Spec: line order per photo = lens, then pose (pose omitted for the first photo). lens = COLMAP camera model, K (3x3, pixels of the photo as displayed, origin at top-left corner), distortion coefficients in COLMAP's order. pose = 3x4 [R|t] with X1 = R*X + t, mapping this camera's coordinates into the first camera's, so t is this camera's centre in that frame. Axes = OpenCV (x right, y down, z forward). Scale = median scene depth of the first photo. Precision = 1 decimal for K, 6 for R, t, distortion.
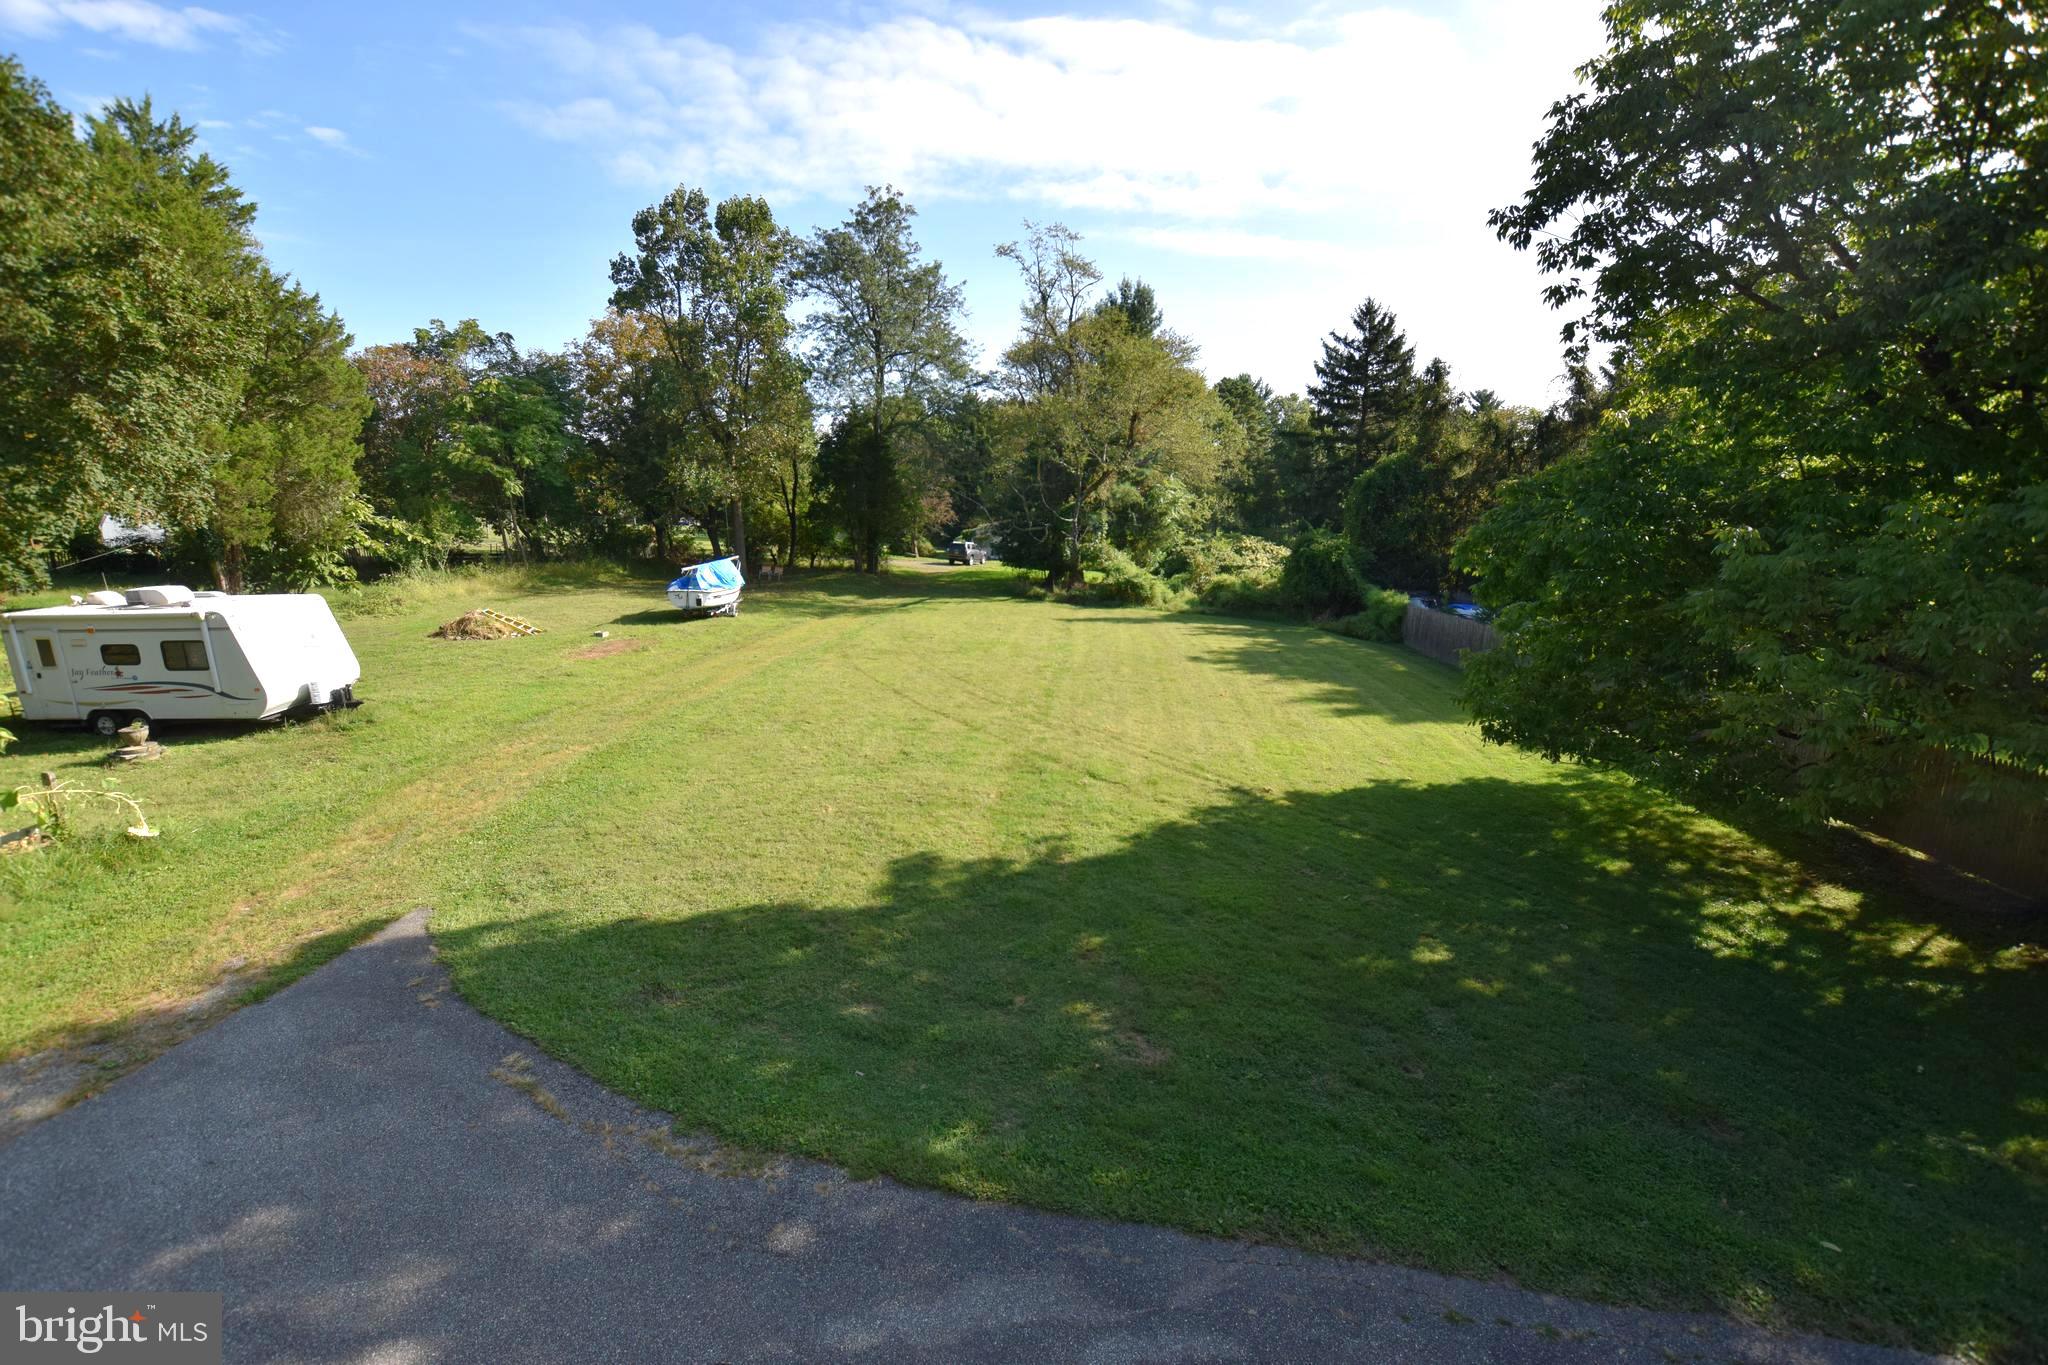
lens RADIAL K [[899.0, 0, 1029.2], [0, 899.0, 682.7], [0, 0, 1]] dist [-0.032697, 0.003035]
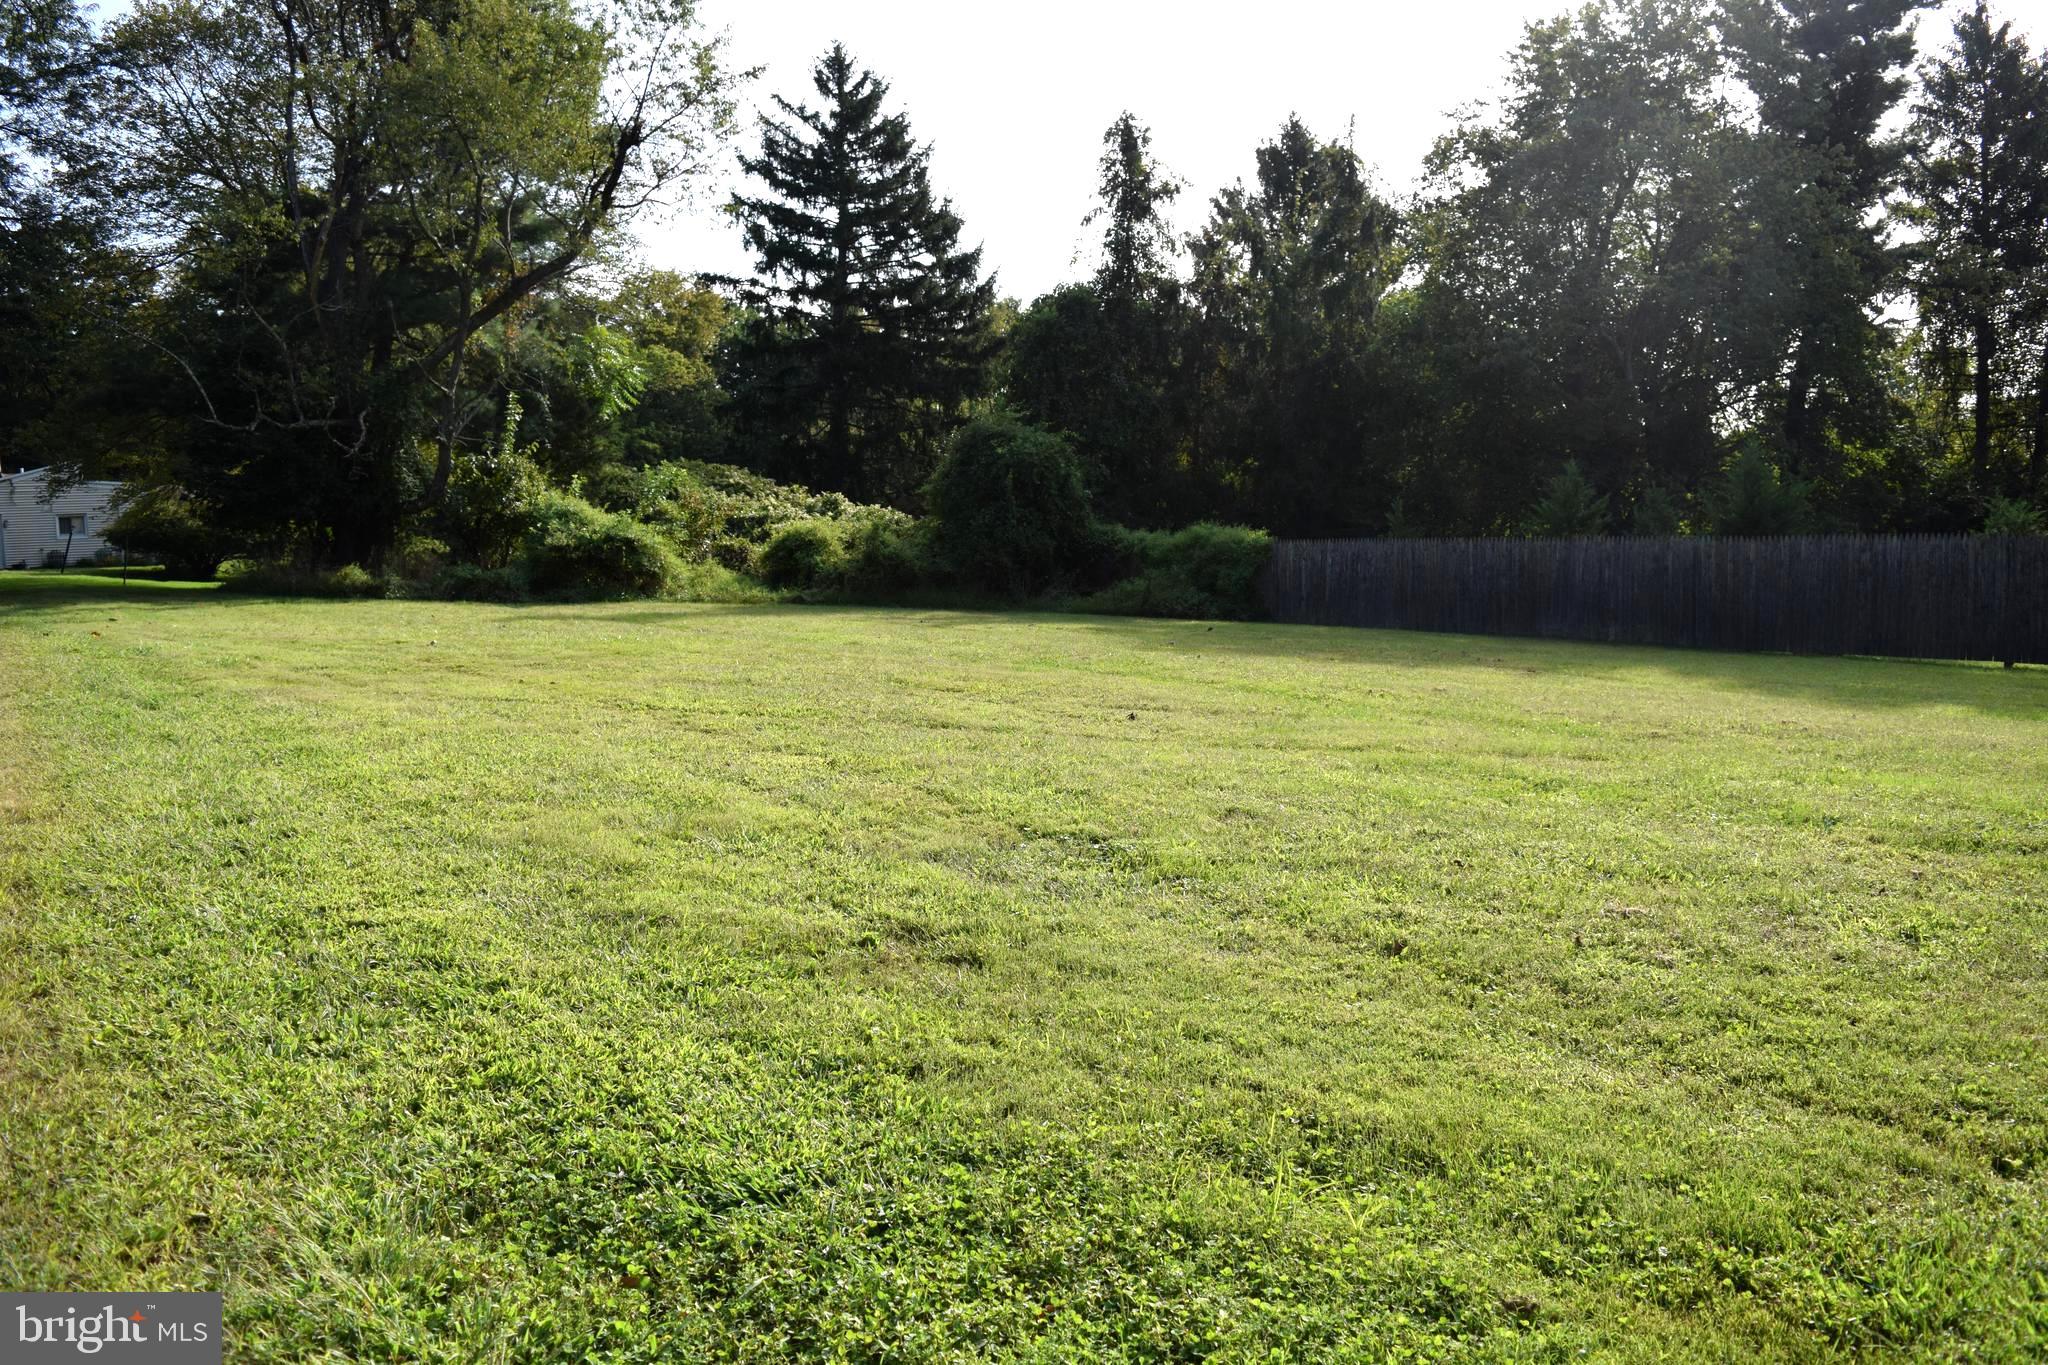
lens RADIAL K [[1601.9, 0, 1034.5], [0, 1601.9, 672.0], [0, 0, 1]] dist [-0.102444, 0.026234]
pose [[0.776275, -0.069926, 0.626504, -0.192321], [0.132106, 0.989806, -0.053211, 0.010706], [-0.616396, 0.124072, 0.777600, 0.321074]]
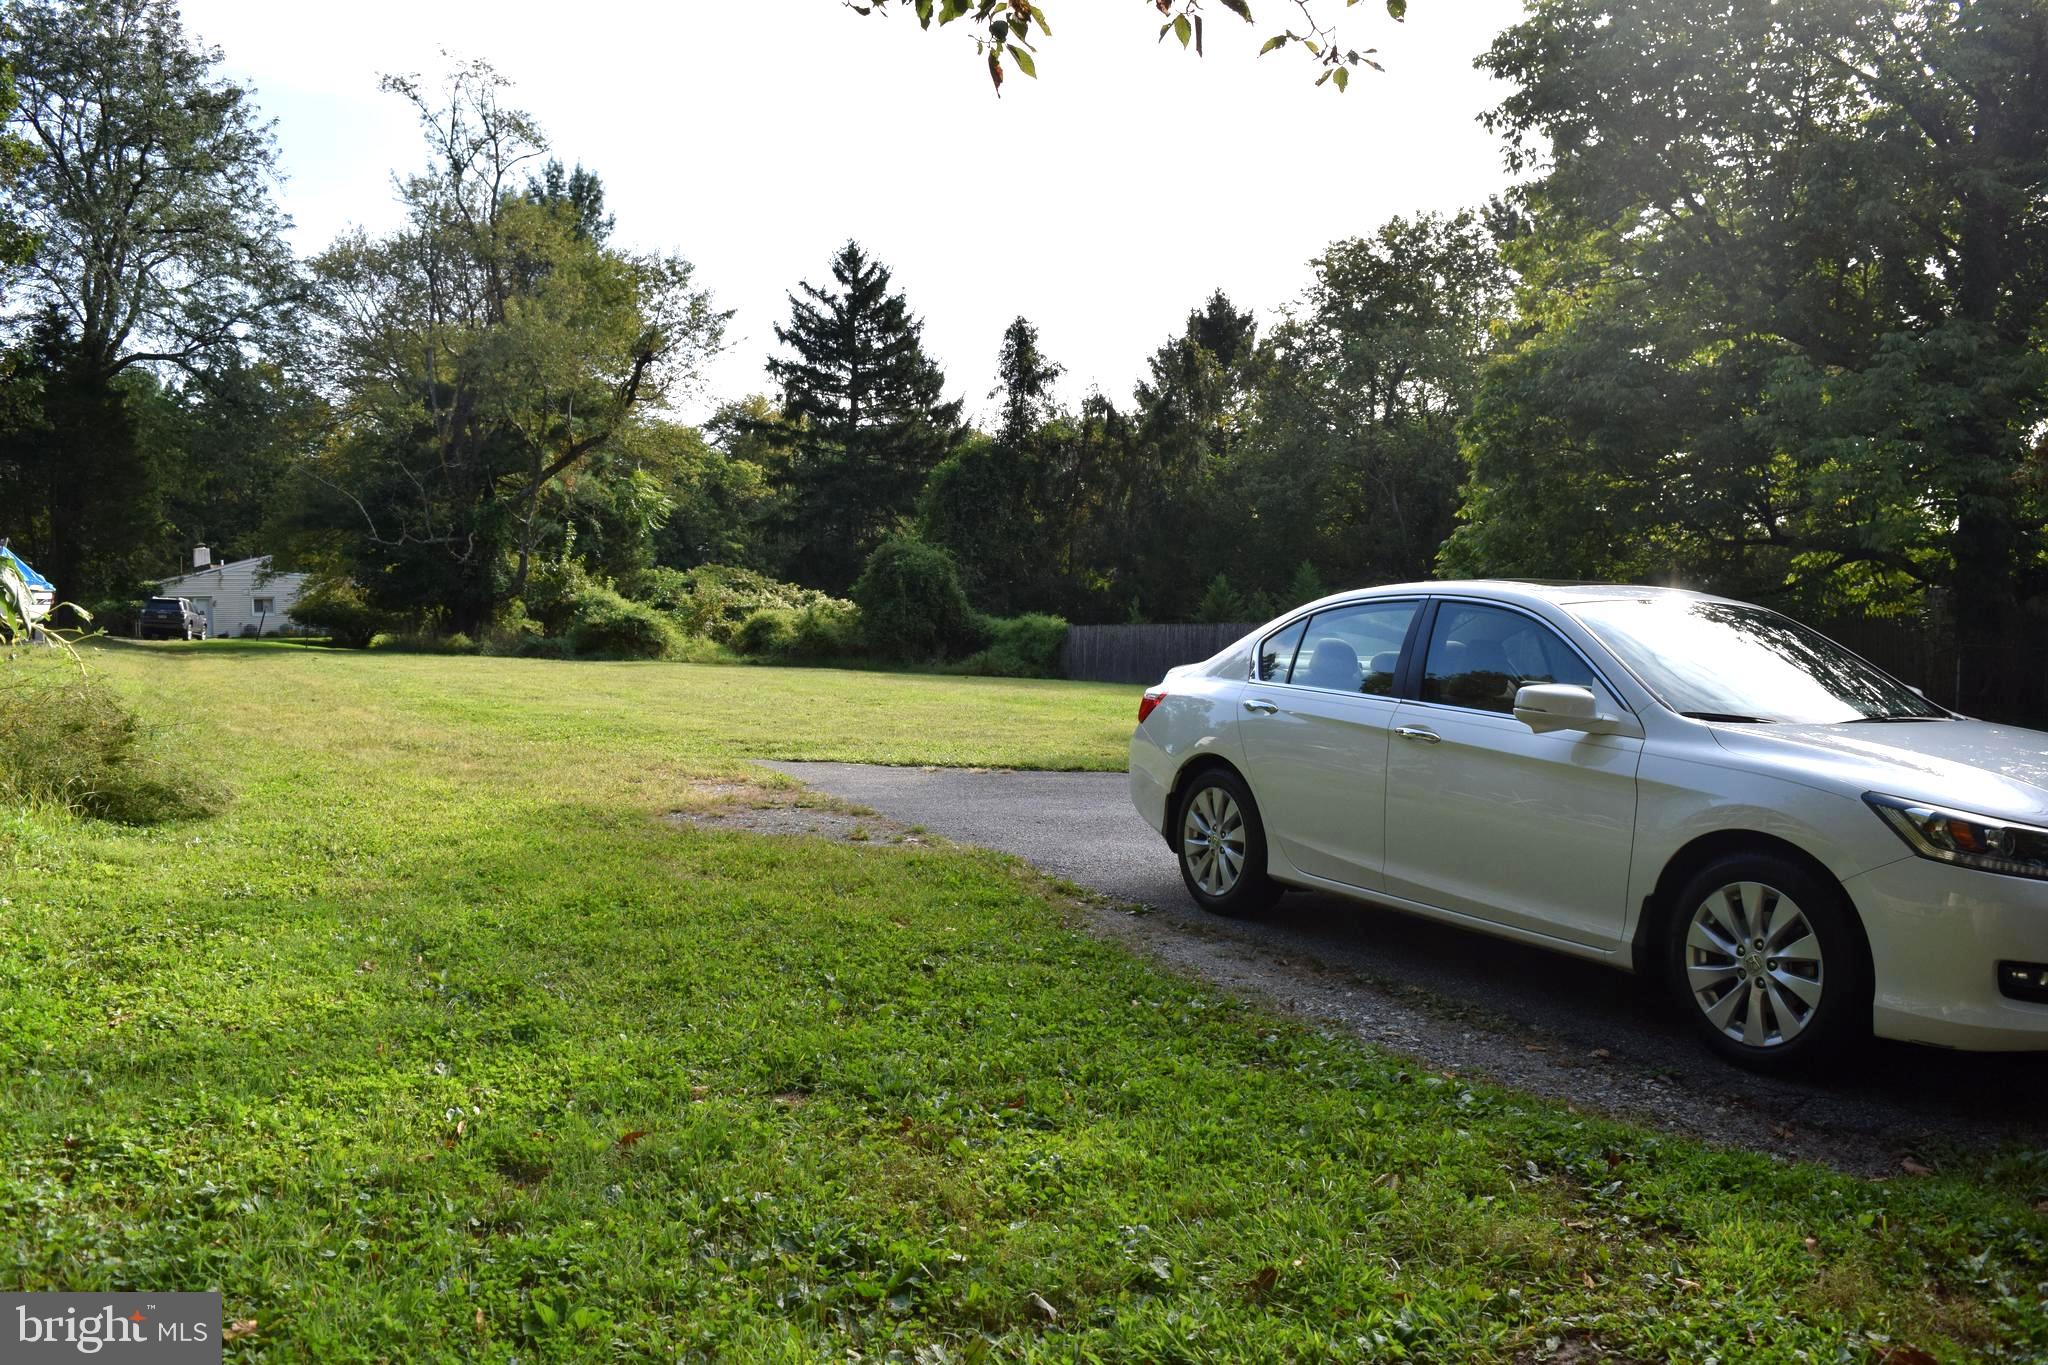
lens RADIAL K [[1601.9, 0, 1030.3], [0, 1601.9, 667.6], [0, 0, 1]] dist [-0.102444, 0.026234]
pose [[0.825822, -0.019401, 0.563597, -0.270878], [0.108394, 0.986234, -0.124877, 0.083500], [-0.553416, 0.164217, 0.816556, -0.033543]]
